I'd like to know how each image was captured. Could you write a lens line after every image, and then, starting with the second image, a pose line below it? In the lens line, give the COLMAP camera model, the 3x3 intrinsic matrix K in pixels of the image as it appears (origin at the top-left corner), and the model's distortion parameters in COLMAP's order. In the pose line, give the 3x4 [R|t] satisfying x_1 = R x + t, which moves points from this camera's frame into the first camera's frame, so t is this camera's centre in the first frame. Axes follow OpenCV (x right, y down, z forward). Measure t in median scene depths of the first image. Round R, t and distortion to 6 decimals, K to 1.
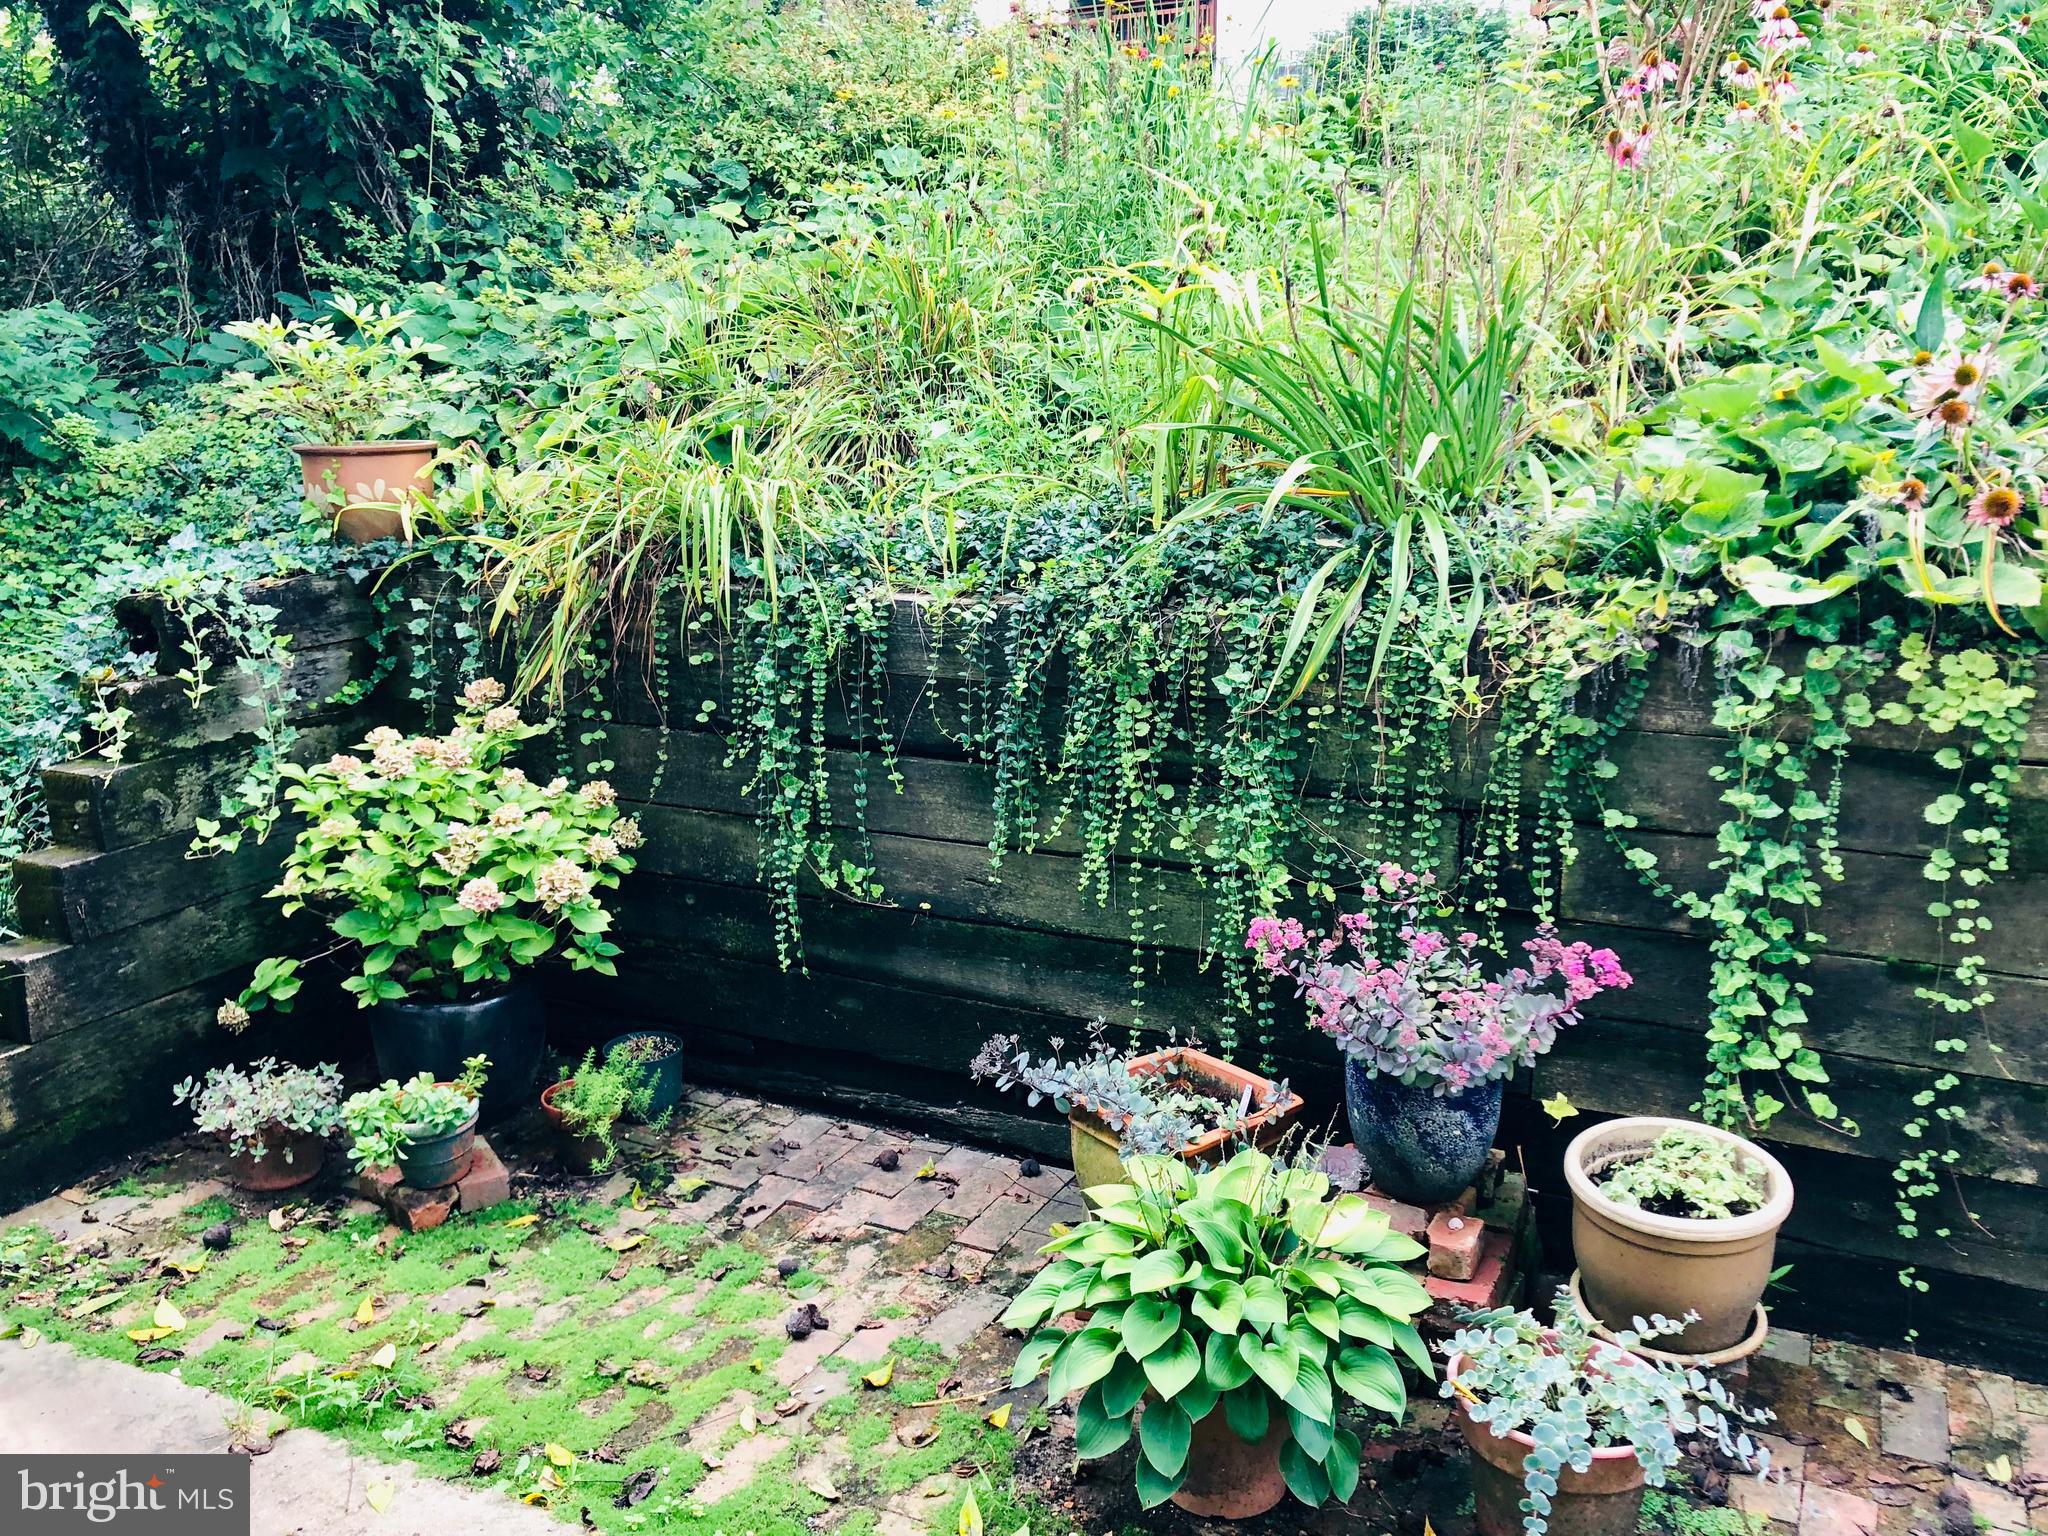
lens RADIAL K [[1671.2, 0, 1035.1], [0, 1671.2, 756.2], [0, 0, 1]] dist [0.038526, -0.040798]
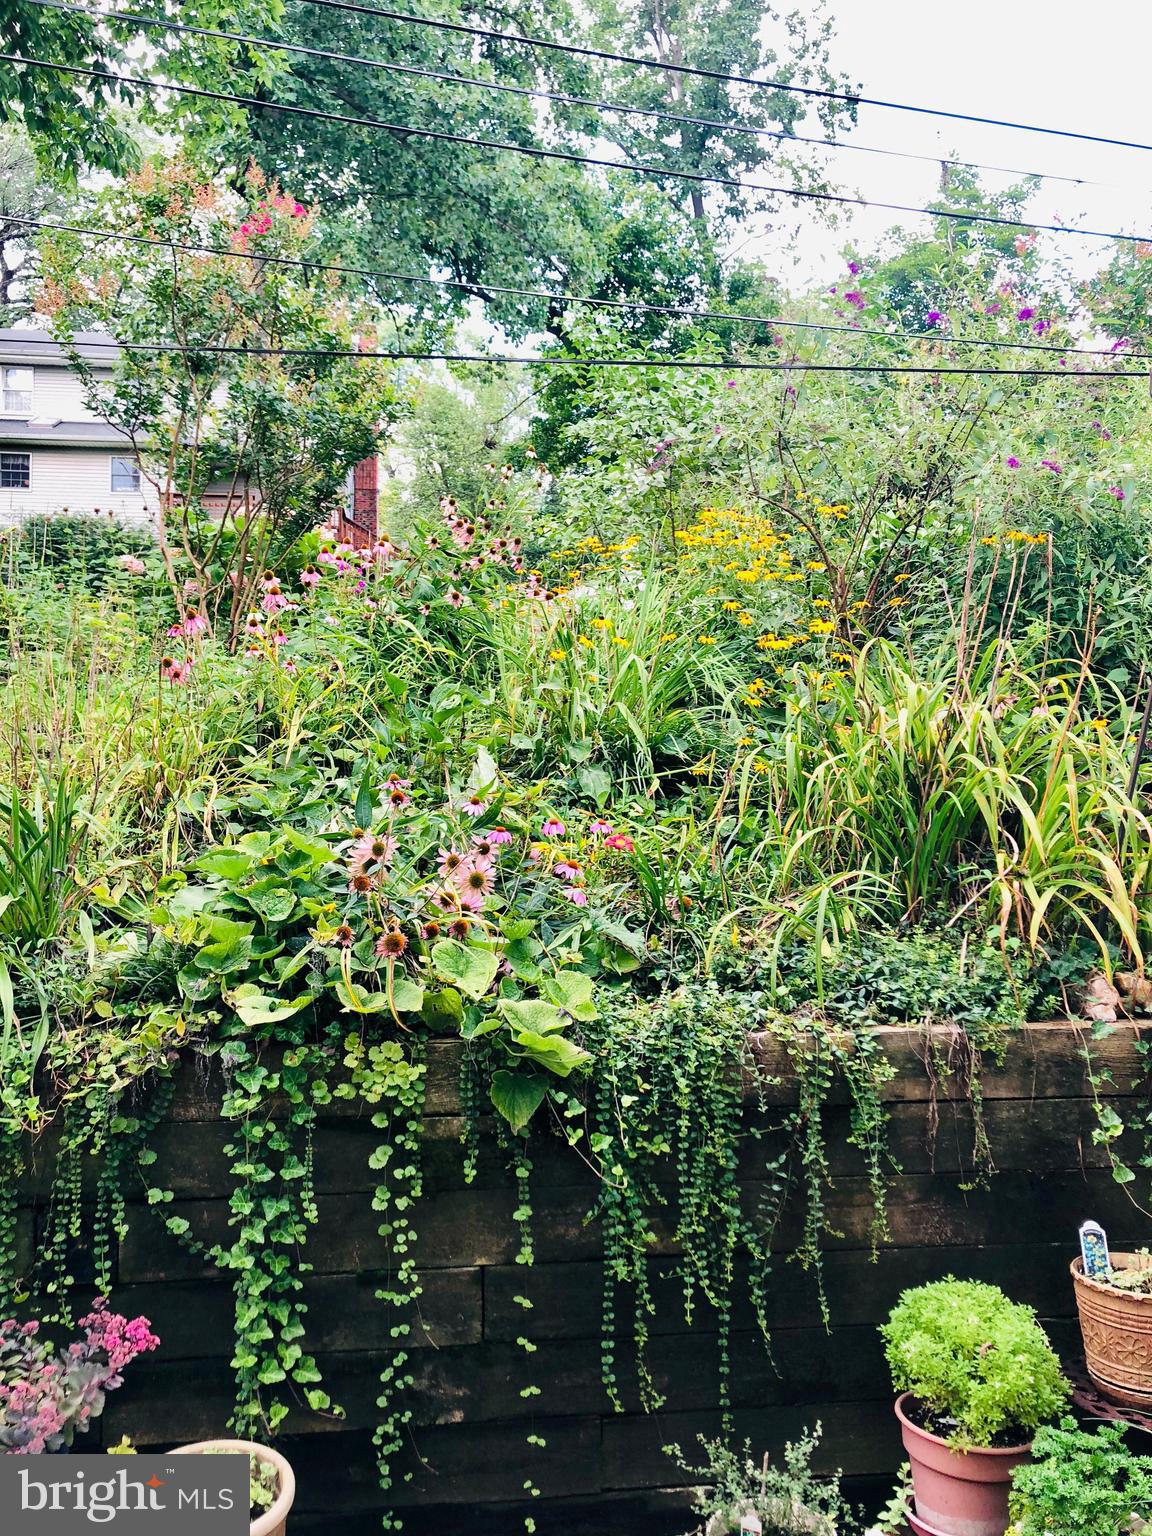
lens RADIAL K [[1253.4, 0, 567.4], [0, 1253.4, 760.4], [0, 0, 1]] dist [0.038526, -0.040798]
pose [[0.838518, 0.016941, 0.544610, 0.067980], [0.110723, 0.973364, -0.200756, -0.050841], [-0.533505, 0.228639, 0.814307, -0.024511]]
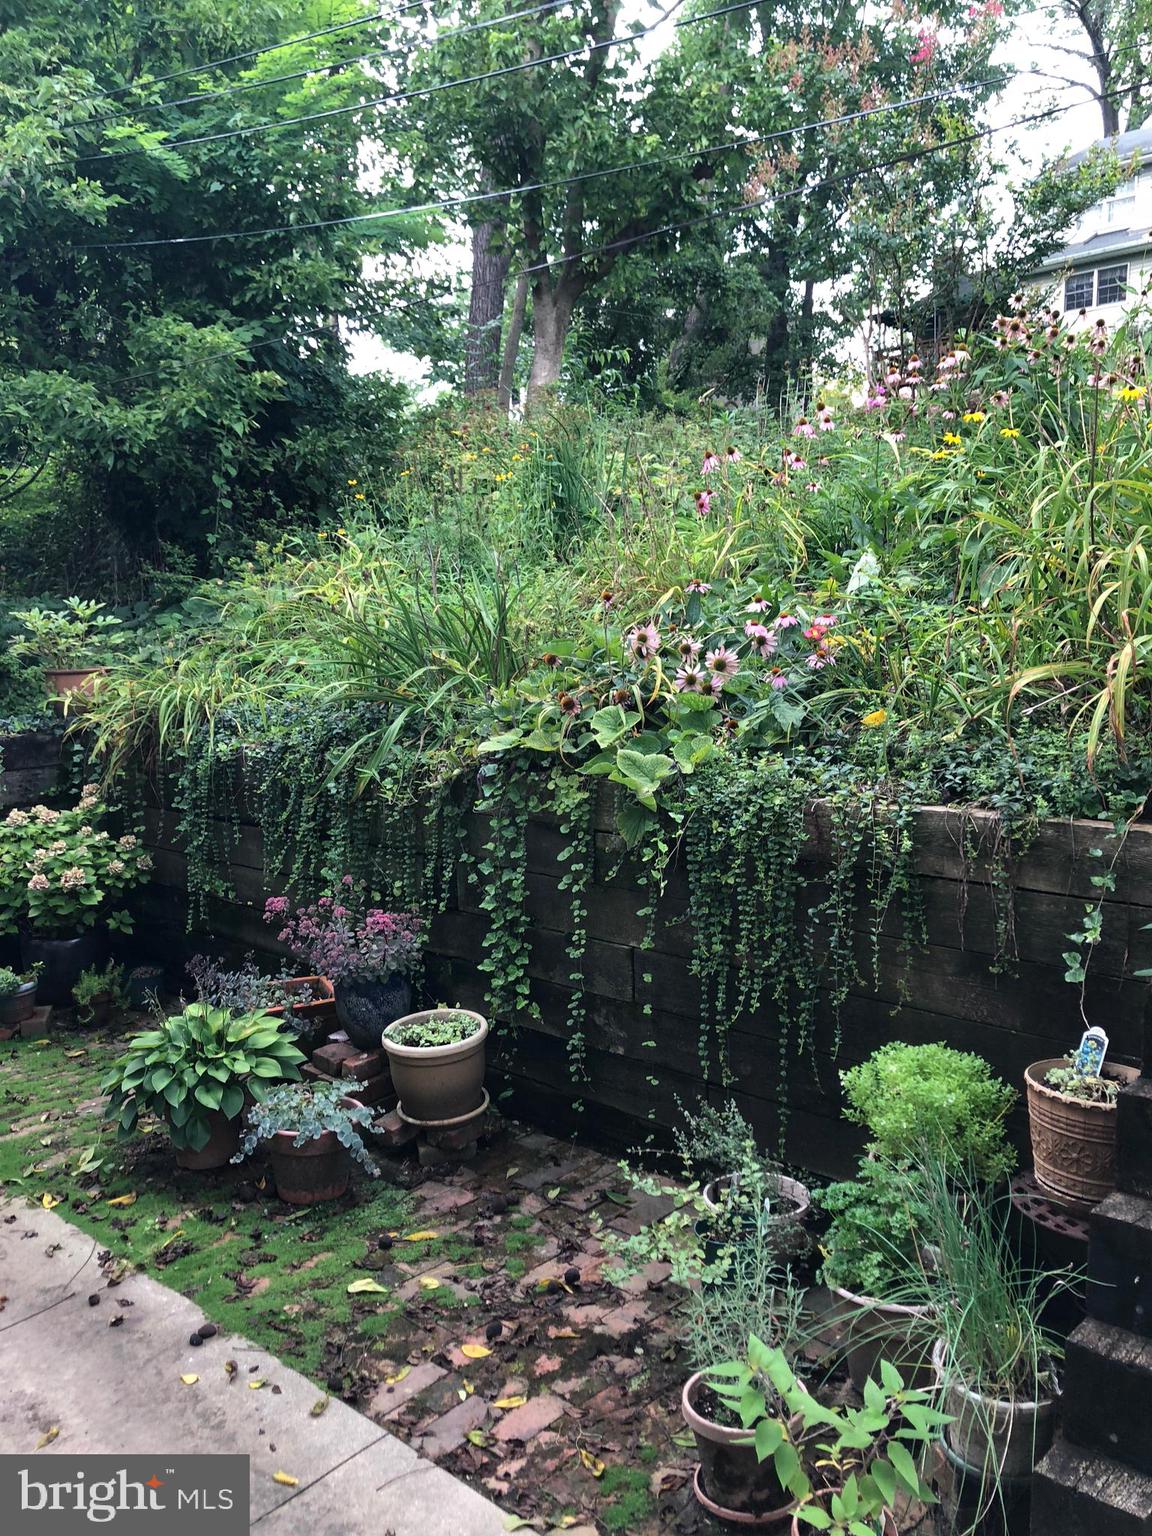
lens RADIAL K [[1253.4, 0, 582.7], [0, 1253.4, 752.2], [0, 0, 1]] dist [0.038526, -0.040798]
pose [[0.959161, 0.016672, -0.282367, 0.776685], [-0.046257, 0.994068, -0.098436, 0.044629], [0.279051, 0.107477, 0.954243, -0.337330]]
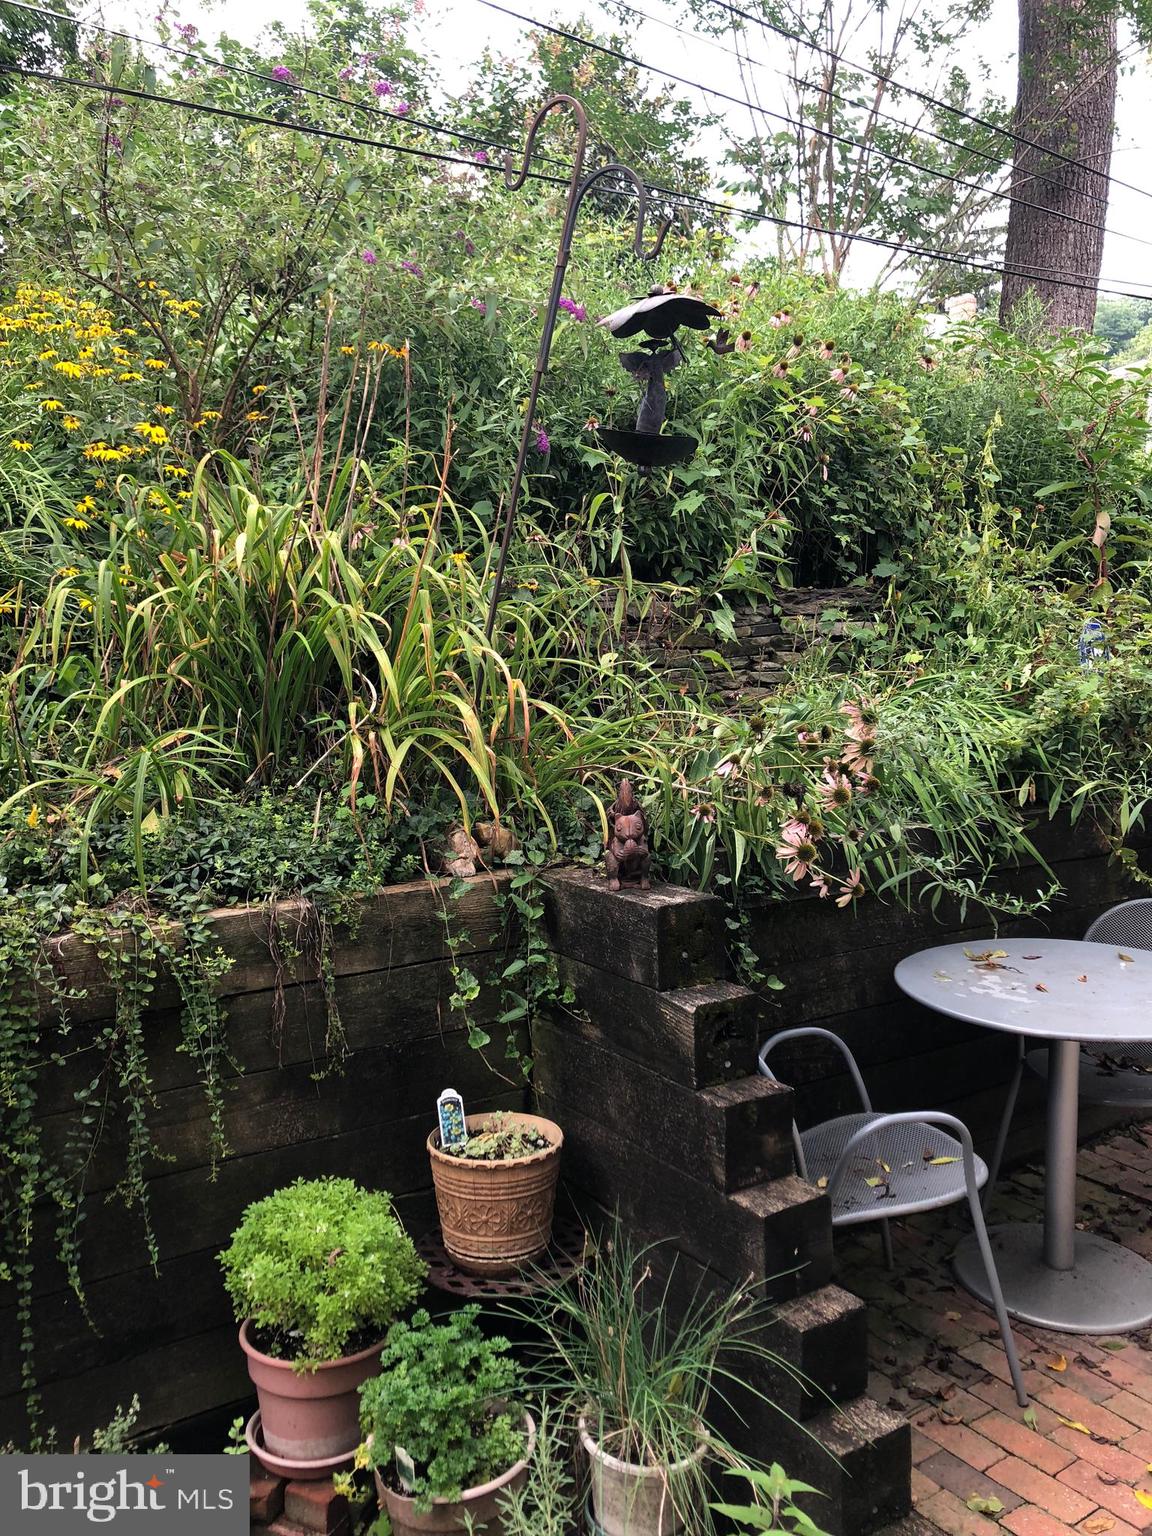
lens RADIAL K [[1253.4, 0, 577.0], [0, 1253.4, 763.7], [0, 0, 1]] dist [0.038526, -0.040798]
pose [[0.498929, -0.090846, 0.861868, 0.211706], [0.186374, 0.982469, -0.004333, -0.065213], [-0.846365, 0.162792, 0.507114, 0.048105]]
